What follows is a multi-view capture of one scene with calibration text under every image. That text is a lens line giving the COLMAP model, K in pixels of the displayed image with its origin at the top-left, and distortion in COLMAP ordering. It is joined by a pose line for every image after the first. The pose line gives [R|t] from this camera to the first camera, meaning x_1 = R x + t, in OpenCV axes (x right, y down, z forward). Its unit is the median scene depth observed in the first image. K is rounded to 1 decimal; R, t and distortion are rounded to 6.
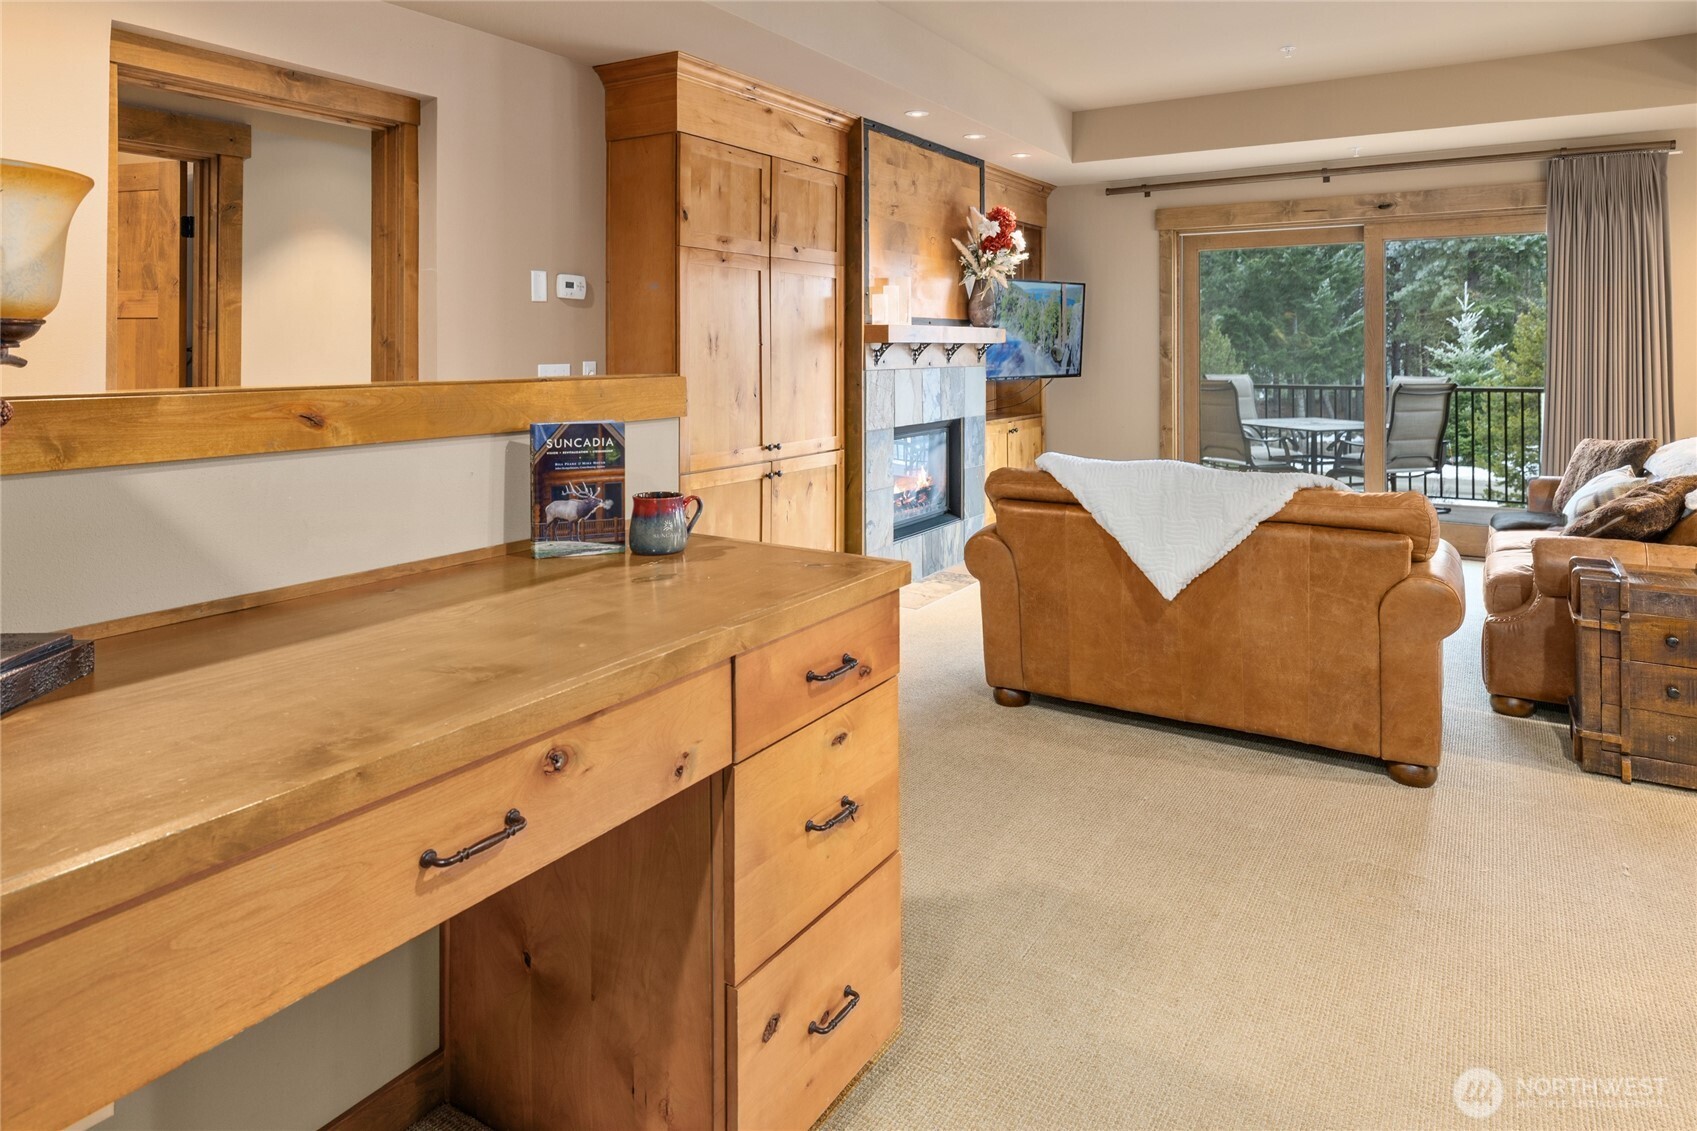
lens RADIAL K [[981.8, 0, 850.5], [0, 981.8, 336.7], [0, 0, 1]] dist [-0.003497, 0.000895]
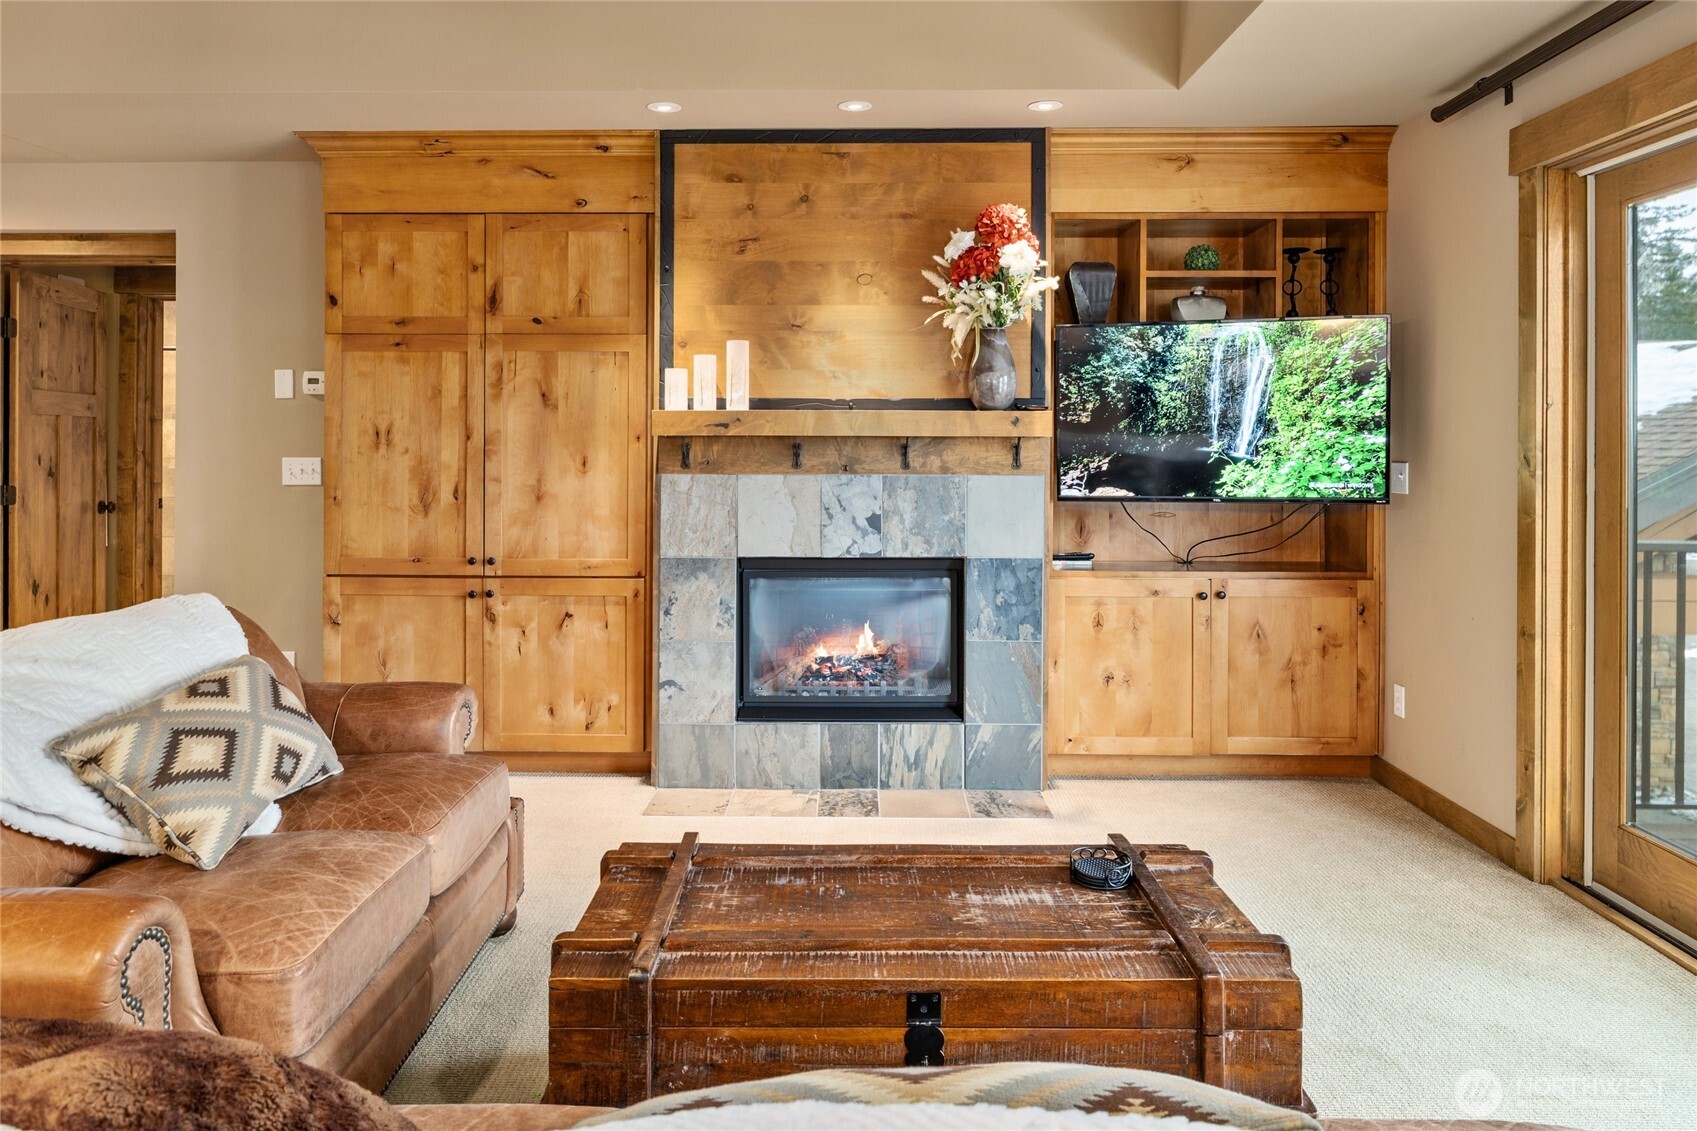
lens RADIAL K [[1084.0, 0, 826.7], [0, 1084.0, 446.8], [0, 0, 1]] dist [-0.009030, 0.004322]
pose [[0.531516, 0.002949, -0.847043, 0.614522], [0.005296, 0.999963, 0.006805, 0.007078], [0.847032, -0.008103, 0.531481, 0.541269]]
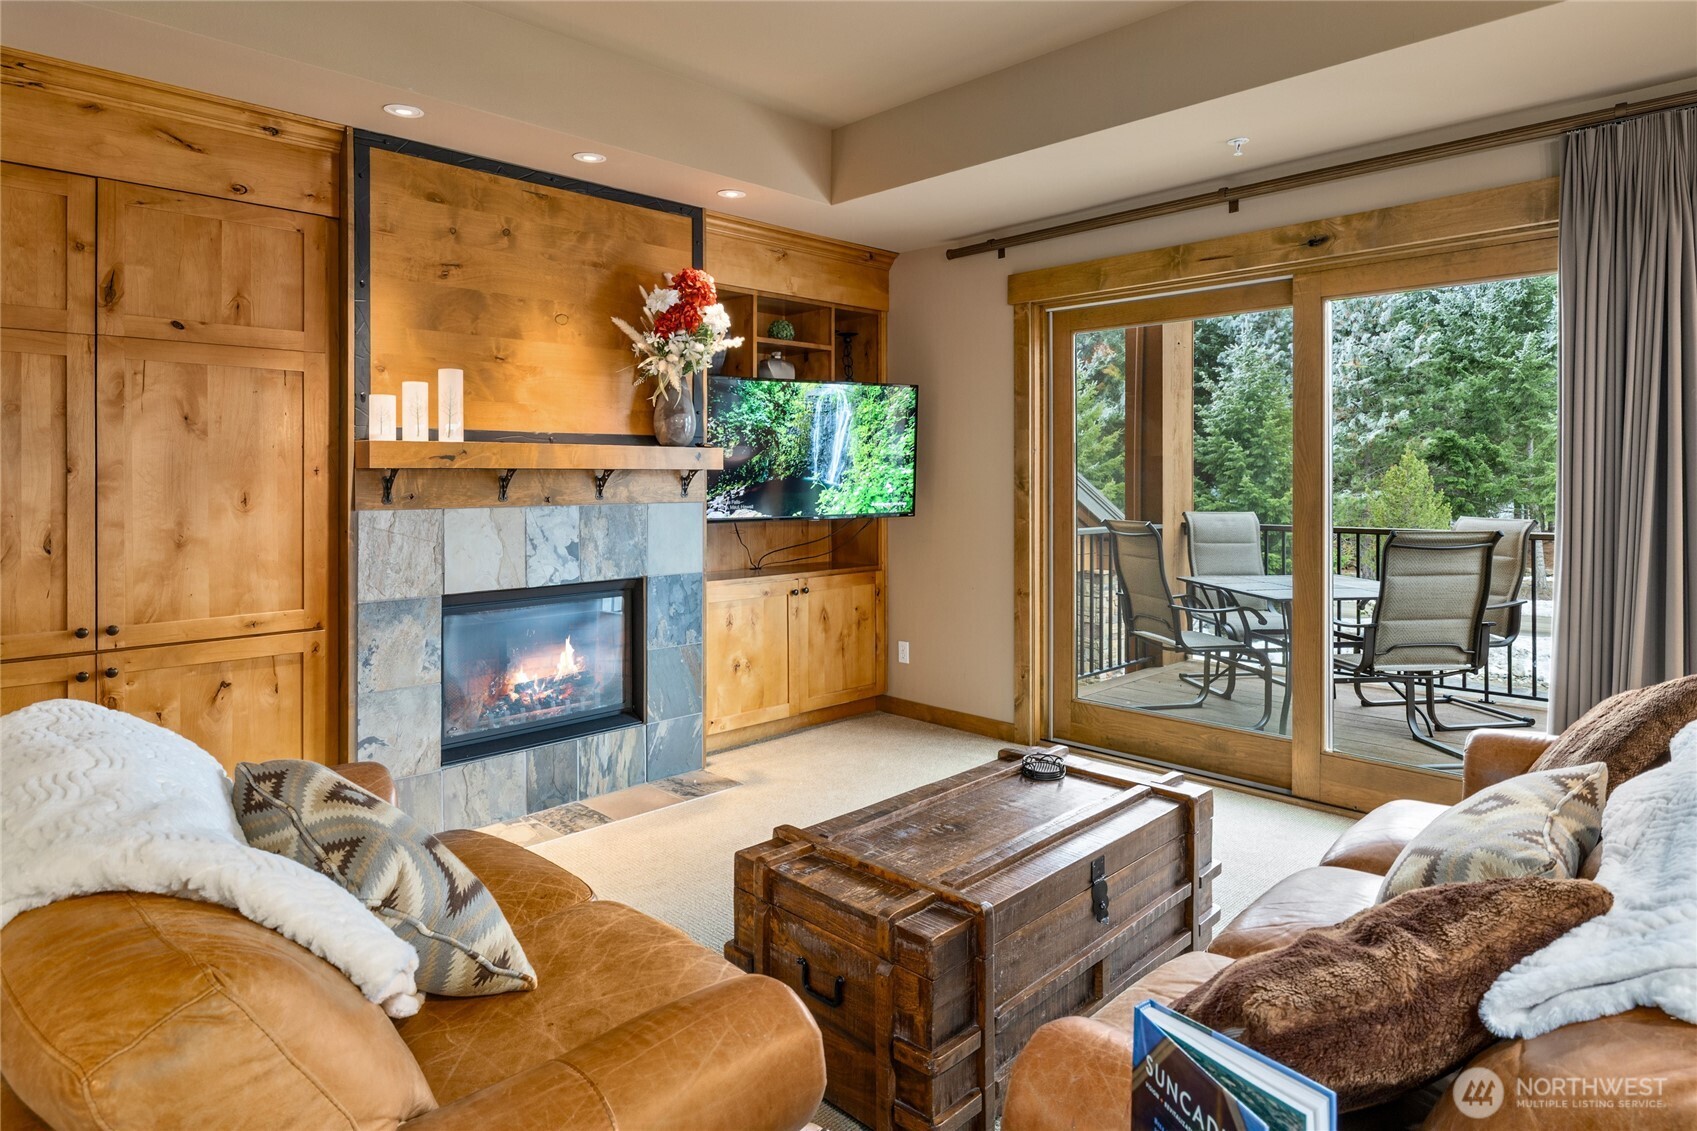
lens RADIAL K [[981.8, 0, 838.0], [0, 981.8, 482.7], [0, 0, 1]] dist [-0.003497, 0.000895]
pose [[0.977817, -0.000006, -0.209462, 0.375668], [0.003735, 0.999842, 0.017406, 0.003829], [0.209429, -0.017803, 0.977662, 0.338238]]
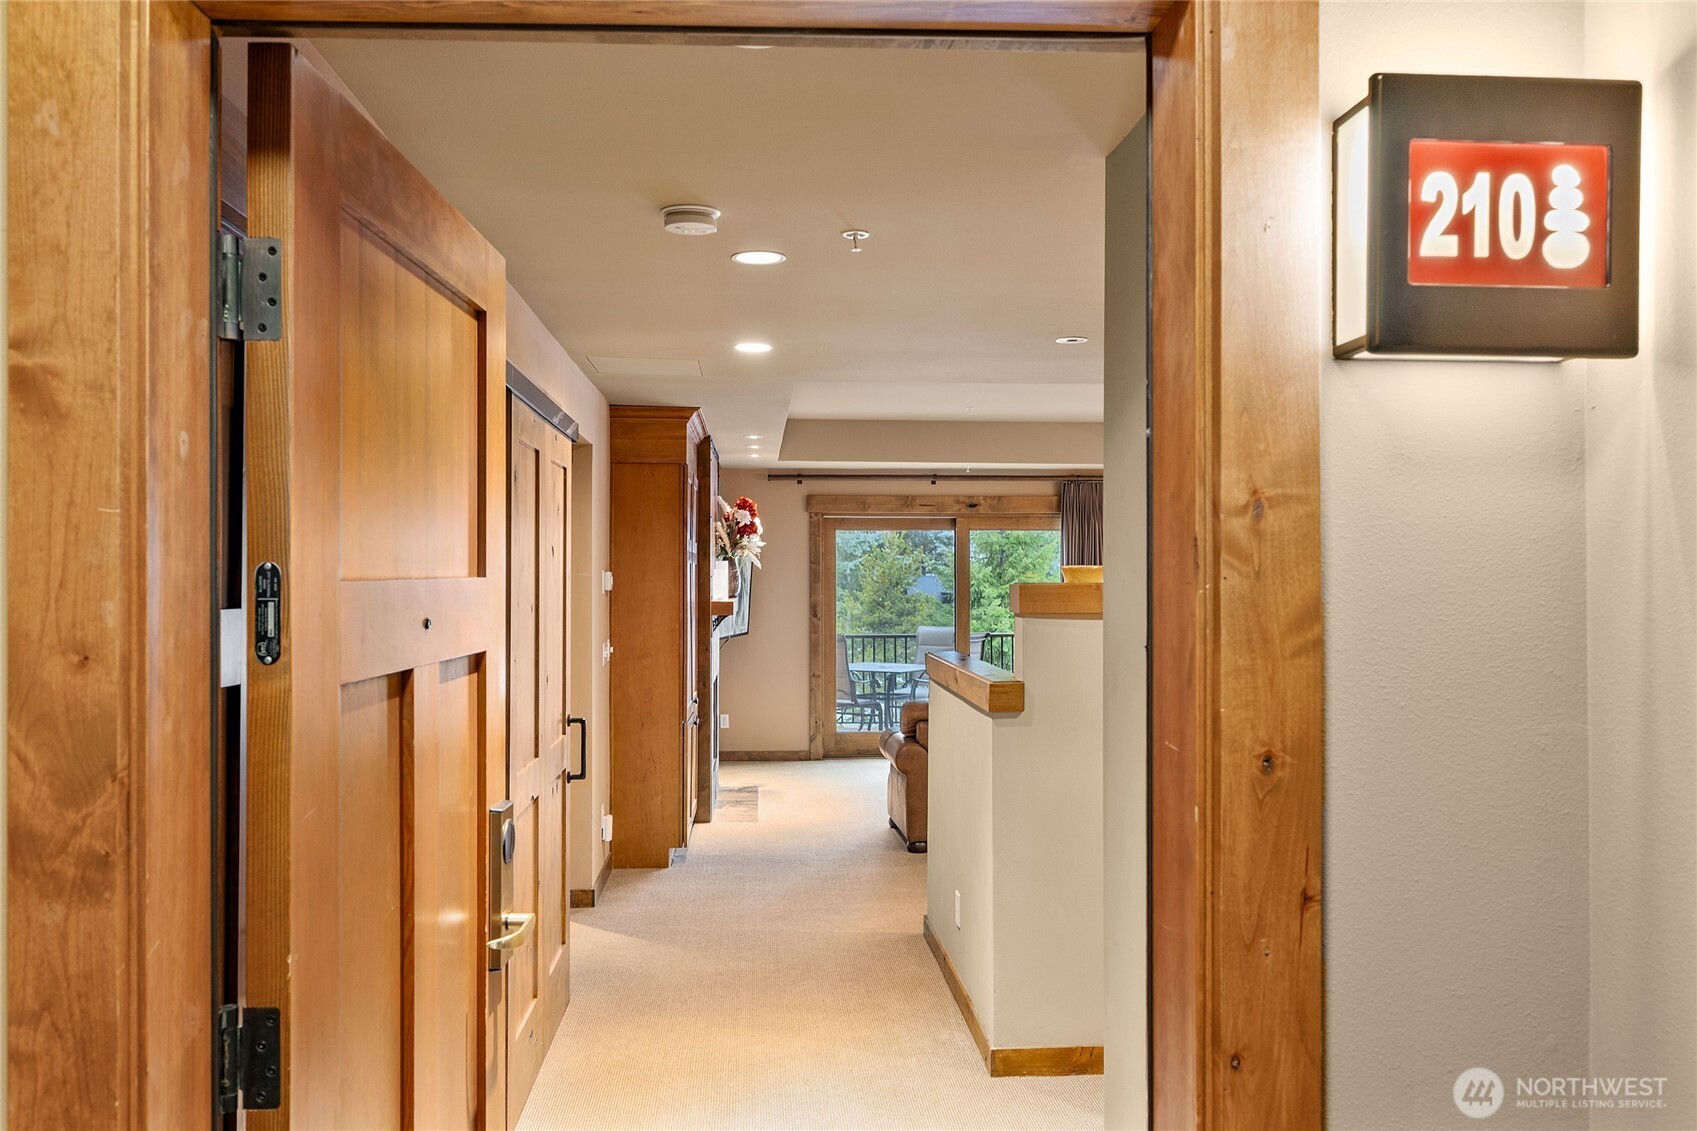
lens RADIAL K [[1335.9, 0, 846.6], [0, 1335.9, 559.3], [0, 0, 1]] dist [-0.003546, -0.000072]
pose [[0.794645, 0.008159, 0.607020, -0.706434], [-0.005840, 0.999966, -0.005795, -0.045840], [-0.607047, 0.001061, 0.794665, -0.360264]]
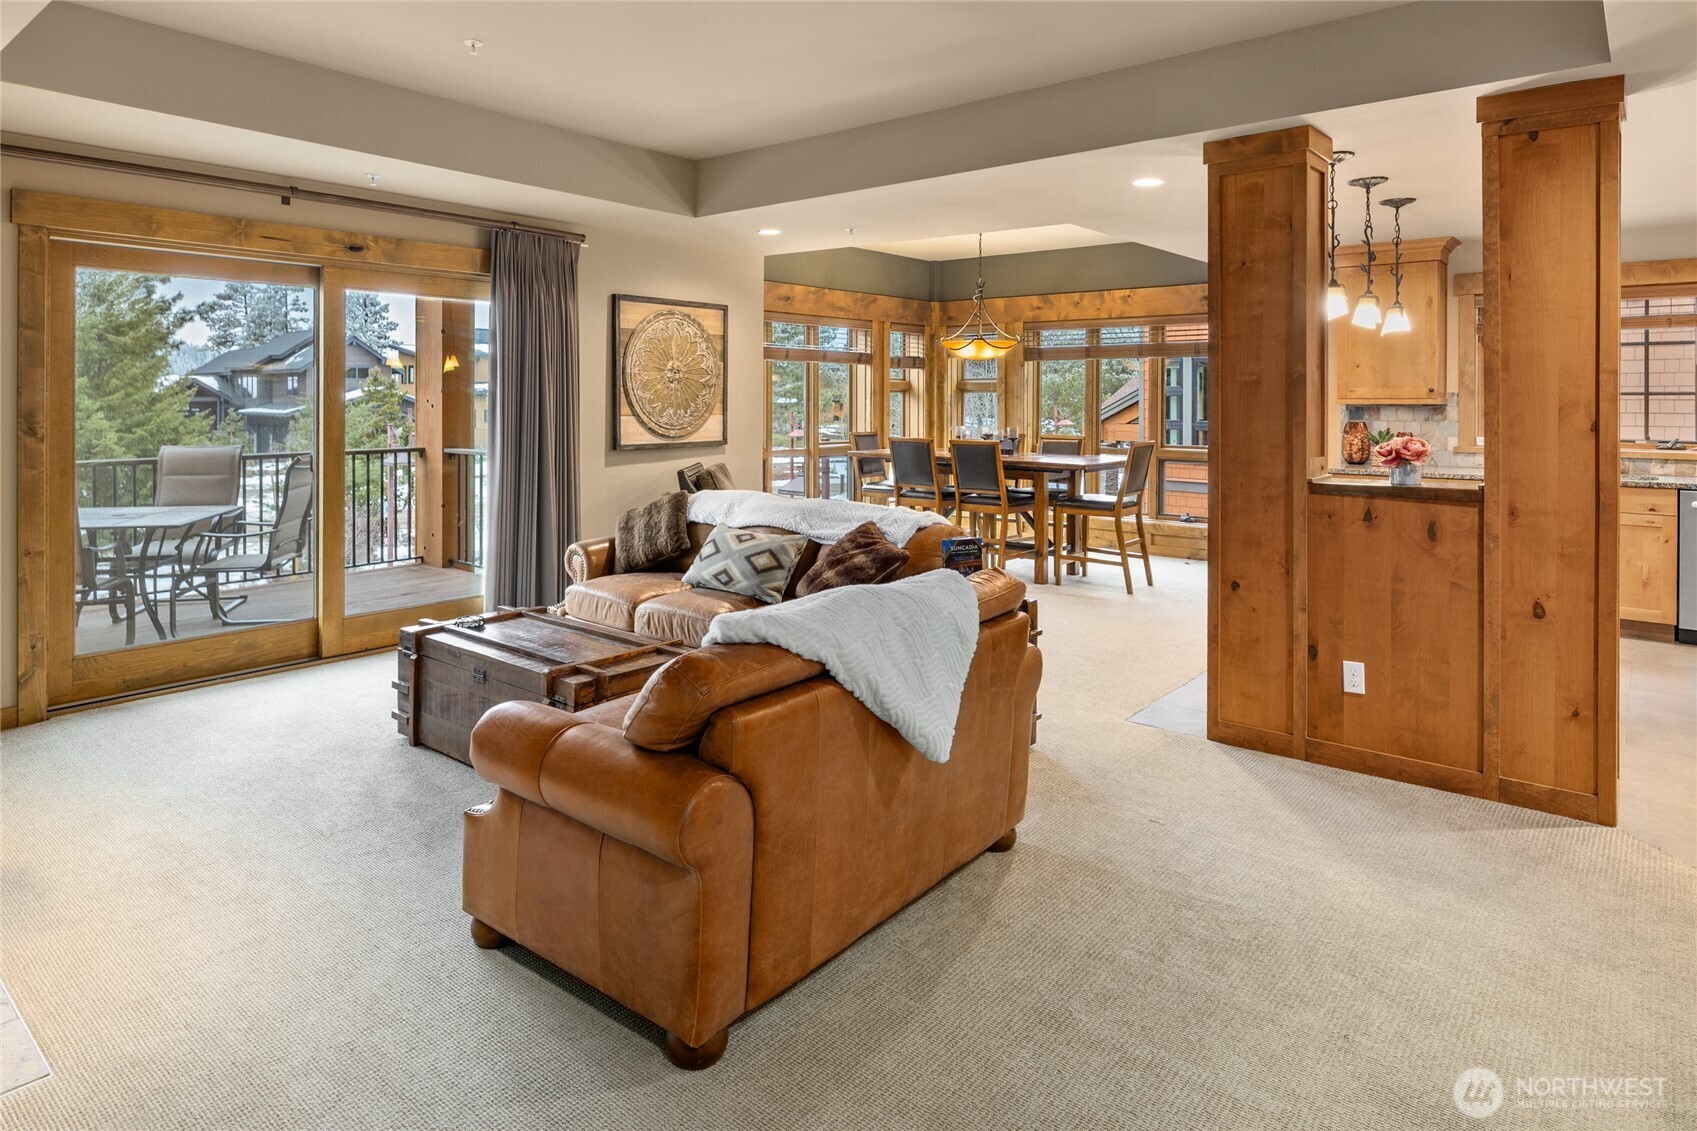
lens RADIAL K [[981.8, 0, 826.6], [0, 981.8, 400.5], [0, 0, 1]] dist [-0.003497, 0.000895]
pose [[0.114585, -0.000483, 0.993413, -0.236576], [-0.015473, 0.999878, 0.002271, -0.011162], [-0.993293, -0.015632, 0.114564, 0.494232]]
